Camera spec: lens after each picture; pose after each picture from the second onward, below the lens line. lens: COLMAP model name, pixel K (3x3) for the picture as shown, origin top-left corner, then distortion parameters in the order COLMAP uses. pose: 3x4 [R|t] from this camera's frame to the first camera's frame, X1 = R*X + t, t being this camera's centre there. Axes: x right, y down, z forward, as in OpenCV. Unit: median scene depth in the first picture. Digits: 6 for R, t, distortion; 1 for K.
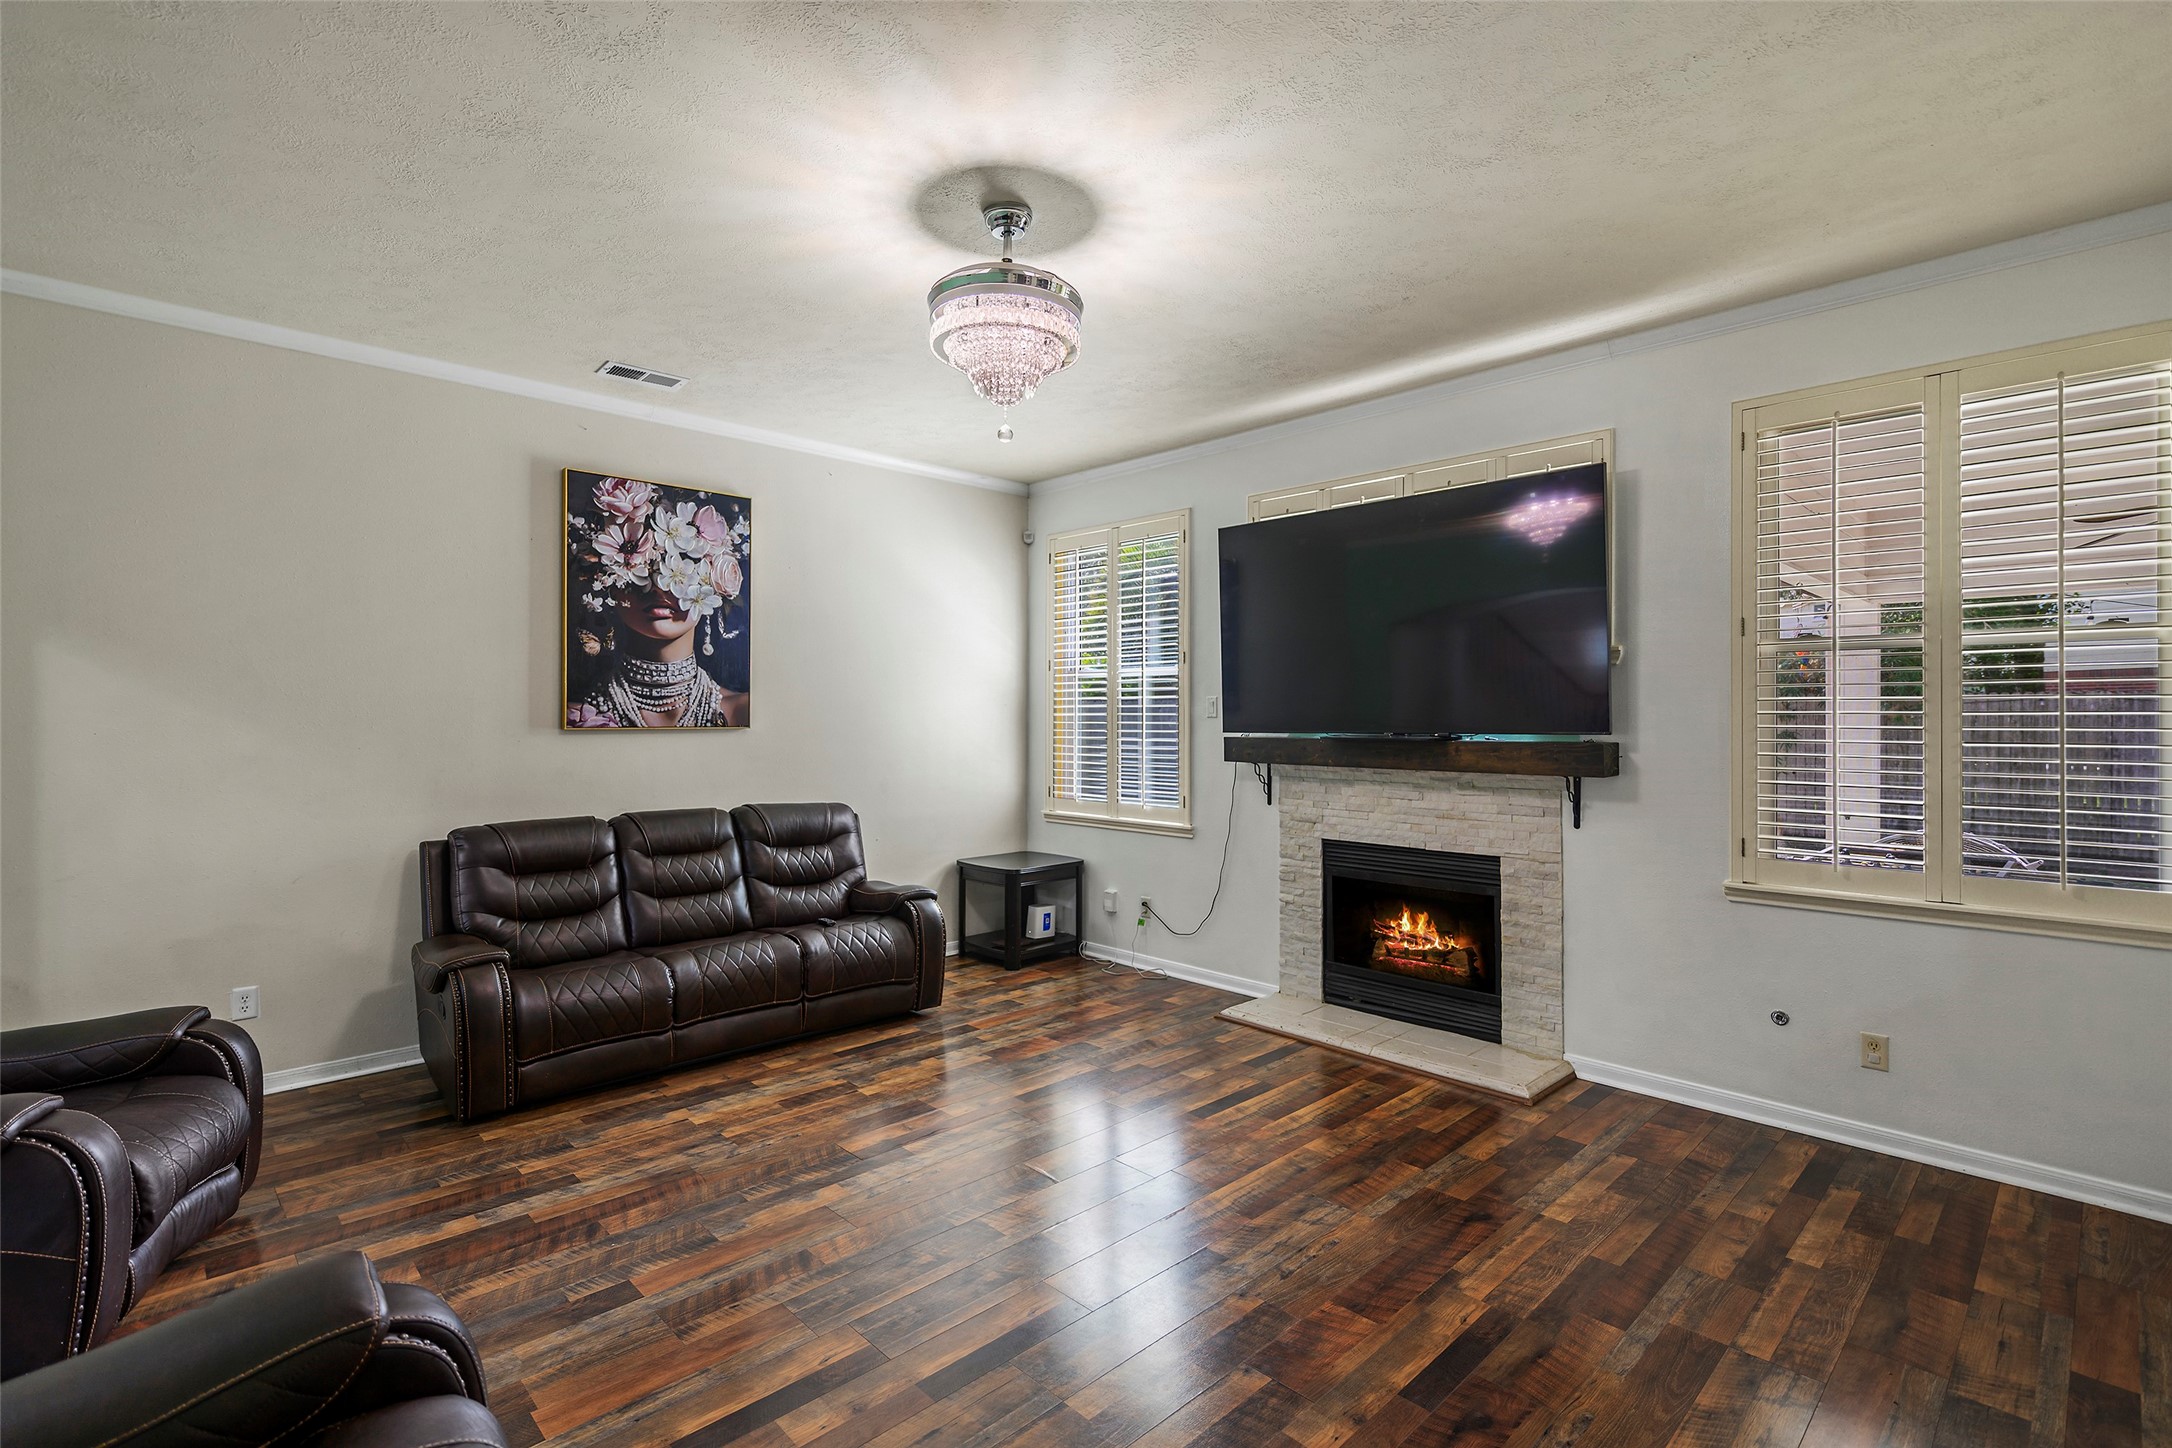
lens RADIAL K [[984.1, 0, 1089.1], [0, 984.1, 702.3], [0, 0, 1]] dist [0.000598, 0.000078]
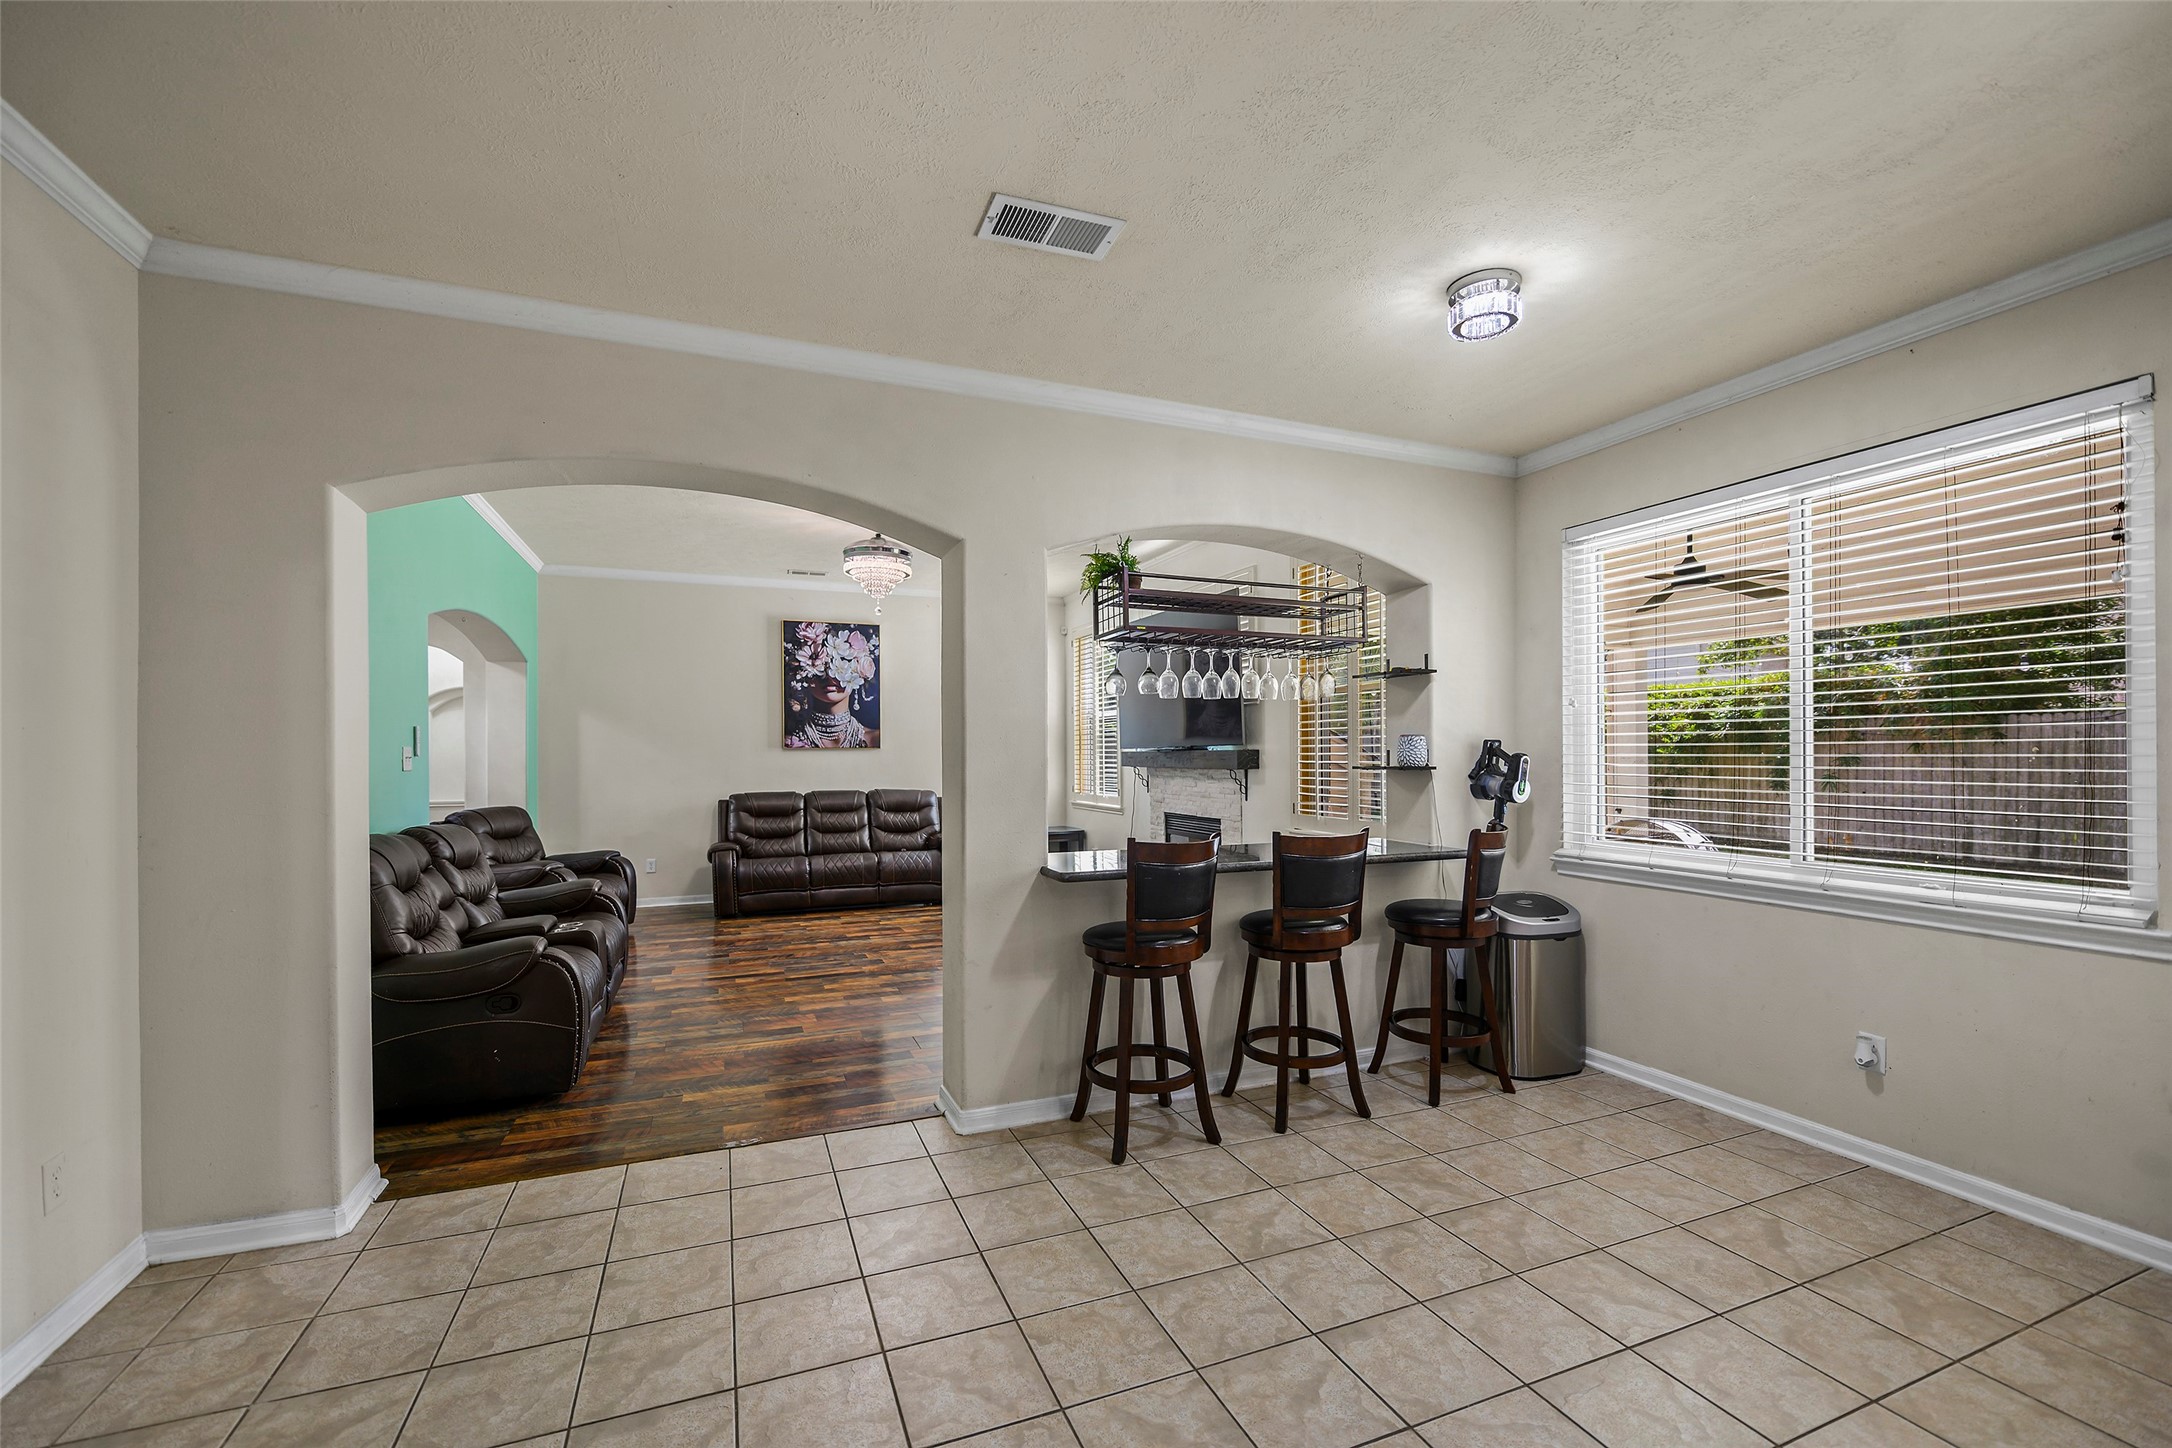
lens RADIAL K [[874.5, 0, 1081.1], [0, 874.5, 733.6], [0, 0, 1]] dist [-0.000033, -0.003118]
pose [[0.930147, -0.014572, -0.366899, 0.670875], [0.011281, 0.999875, -0.011114, 0.022736], [0.367014, 0.006199, 0.930195, -0.433125]]
